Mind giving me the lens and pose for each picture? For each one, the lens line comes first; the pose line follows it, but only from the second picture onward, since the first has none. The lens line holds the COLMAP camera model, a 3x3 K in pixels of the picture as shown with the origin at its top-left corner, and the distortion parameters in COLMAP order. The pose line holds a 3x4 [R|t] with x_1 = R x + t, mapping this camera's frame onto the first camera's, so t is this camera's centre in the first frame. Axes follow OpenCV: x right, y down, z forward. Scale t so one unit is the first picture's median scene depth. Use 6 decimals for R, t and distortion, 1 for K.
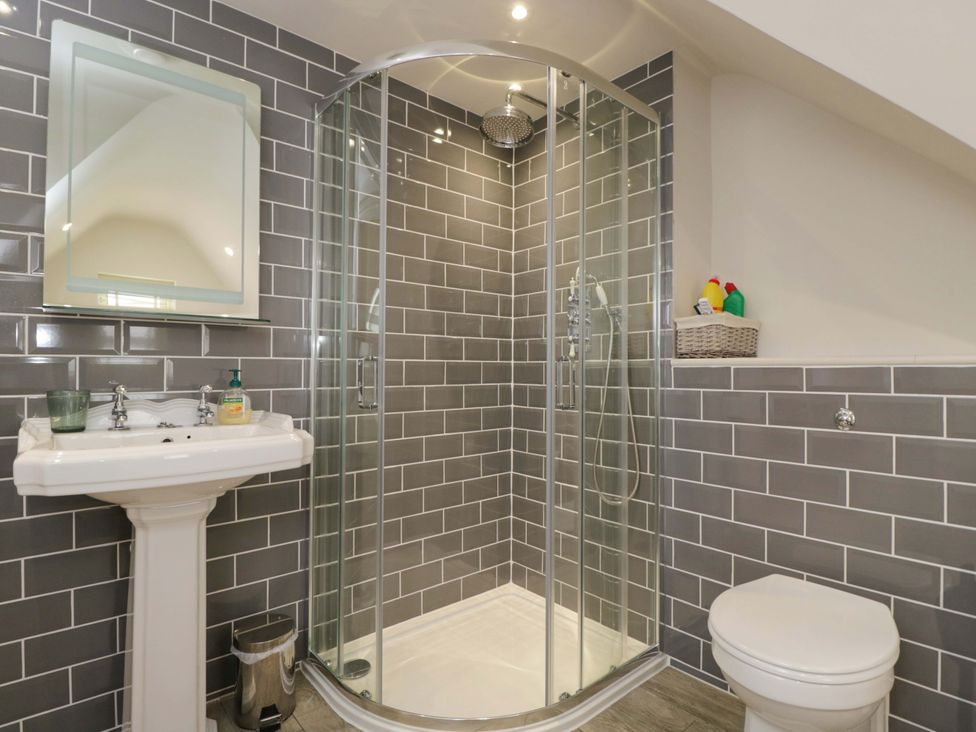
lens RADIAL K [[511.4, 0, 482.3], [0, 511.4, 364.4], [0, 0, 1]] dist [0.000441, -0.014982]
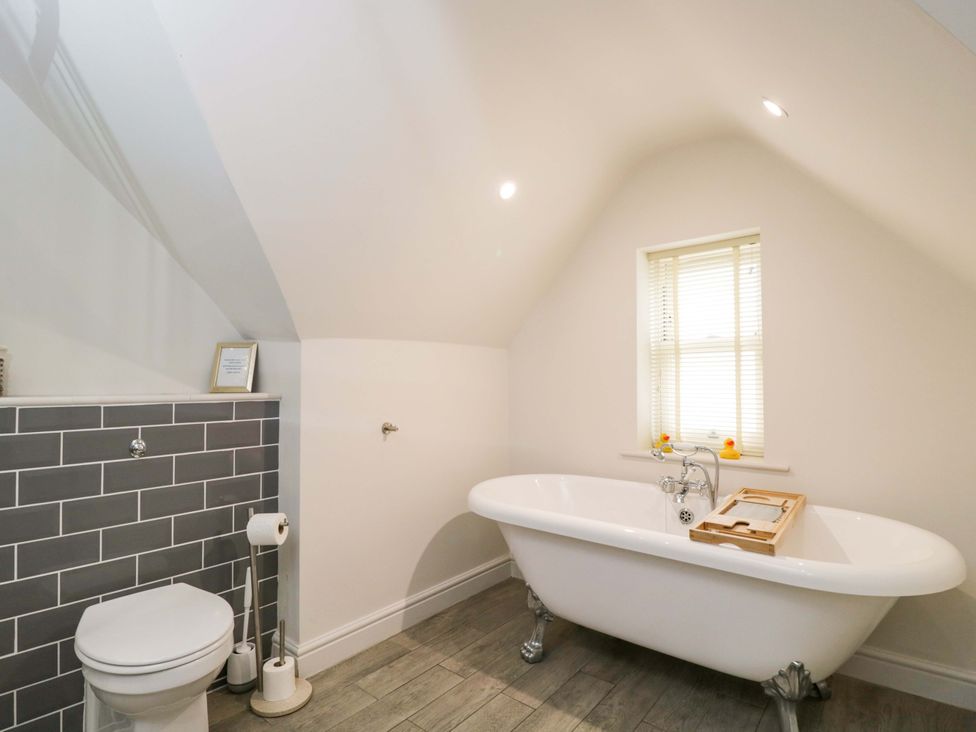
lens RADIAL K [[511.4, 0, 482.3], [0, 511.4, 364.4], [0, 0, 1]] dist [0.000441, -0.014982]
pose [[-0.150670, 0.020286, 0.988376, -0.561996], [-0.017860, 0.999570, -0.023238, -0.071418], [-0.988423, -0.021153, -0.150243, 0.366062]]
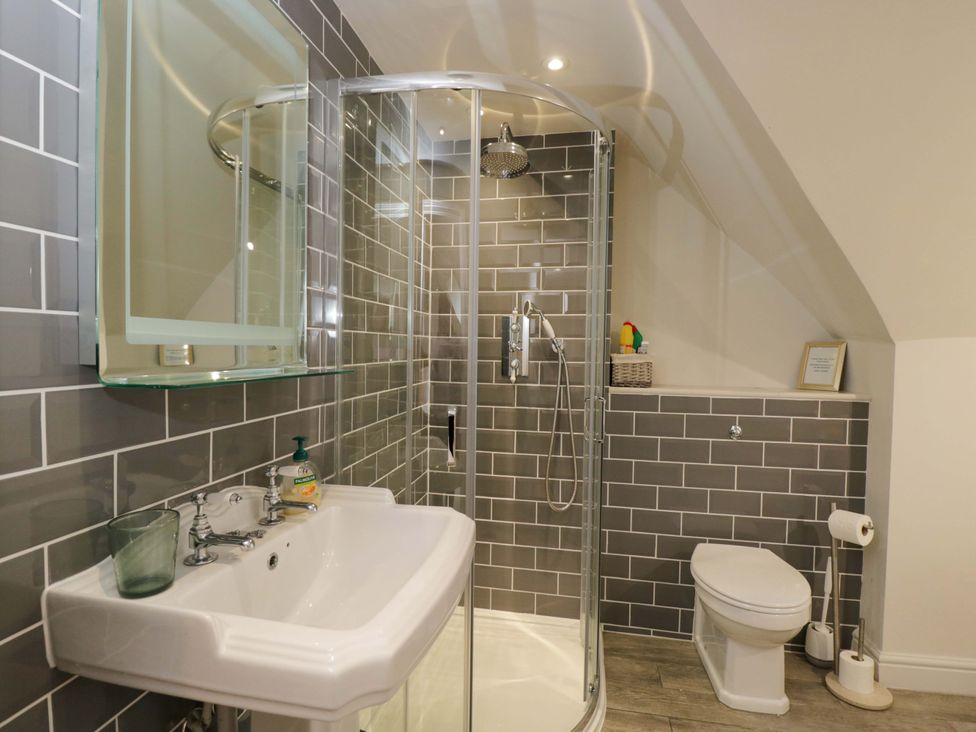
lens RADIAL K [[511.4, 0, 482.3], [0, 511.4, 364.4], [0, 0, 1]] dist [0.000441, -0.014982]
pose [[0.786455, -0.012958, 0.617512, -0.761304], [-0.019798, 0.998737, 0.046172, -0.140103], [-0.617331, -0.048538, 0.785205, 0.273080]]
